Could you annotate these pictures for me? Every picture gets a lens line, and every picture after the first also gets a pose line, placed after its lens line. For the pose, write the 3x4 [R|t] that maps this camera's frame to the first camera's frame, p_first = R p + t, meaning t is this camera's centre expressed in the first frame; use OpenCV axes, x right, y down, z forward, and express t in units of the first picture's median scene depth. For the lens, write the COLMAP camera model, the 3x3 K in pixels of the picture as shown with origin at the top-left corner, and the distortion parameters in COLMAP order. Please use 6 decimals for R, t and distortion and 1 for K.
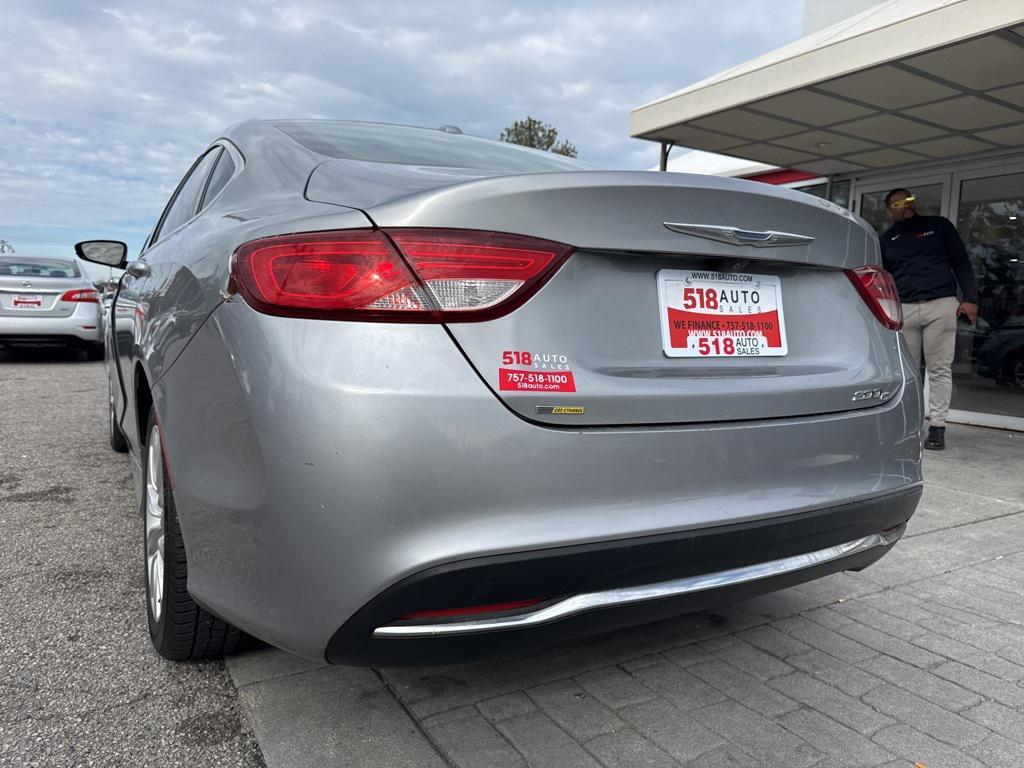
lens RADIAL K [[720.7, 0, 512.0], [0, 720.7, 384.0], [0, 0, 1]] dist [0.018809, -0.028228]
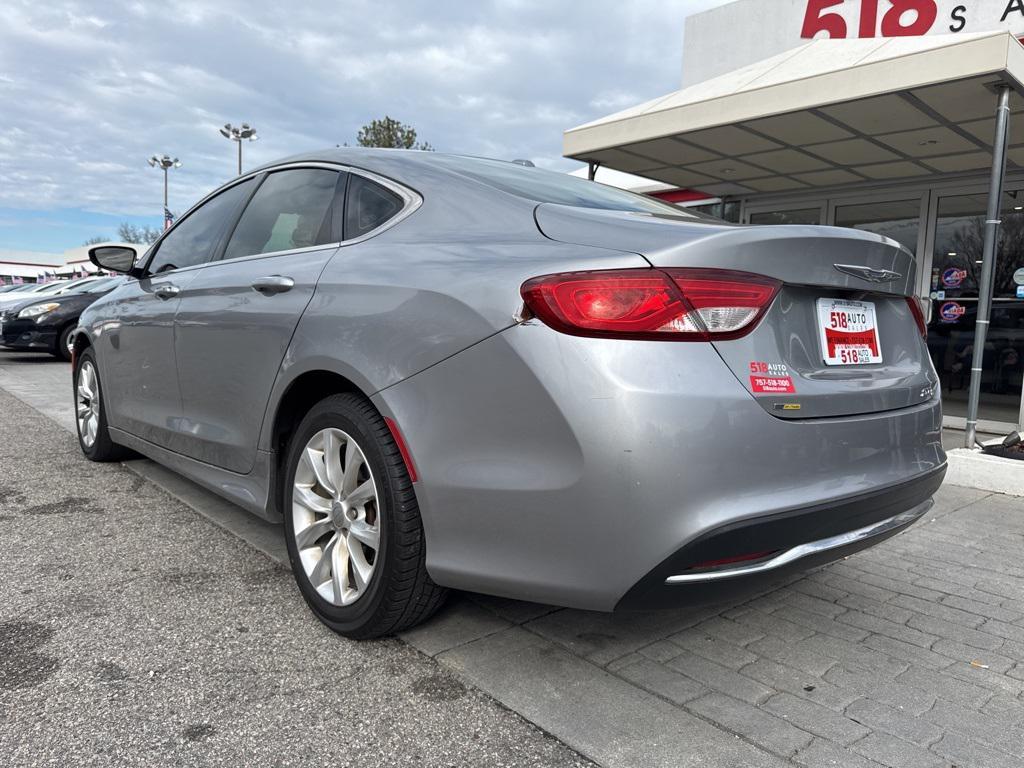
lens RADIAL K [[726.2, 0, 495.4], [0, 726.2, 374.8], [0, 0, 1]] dist [0.026522, -0.033273]
pose [[0.980951, -0.010585, 0.193964, -0.364353], [0.013059, 0.999849, -0.011481, -0.006627], [-0.193813, 0.013795, 0.980941, -0.111405]]
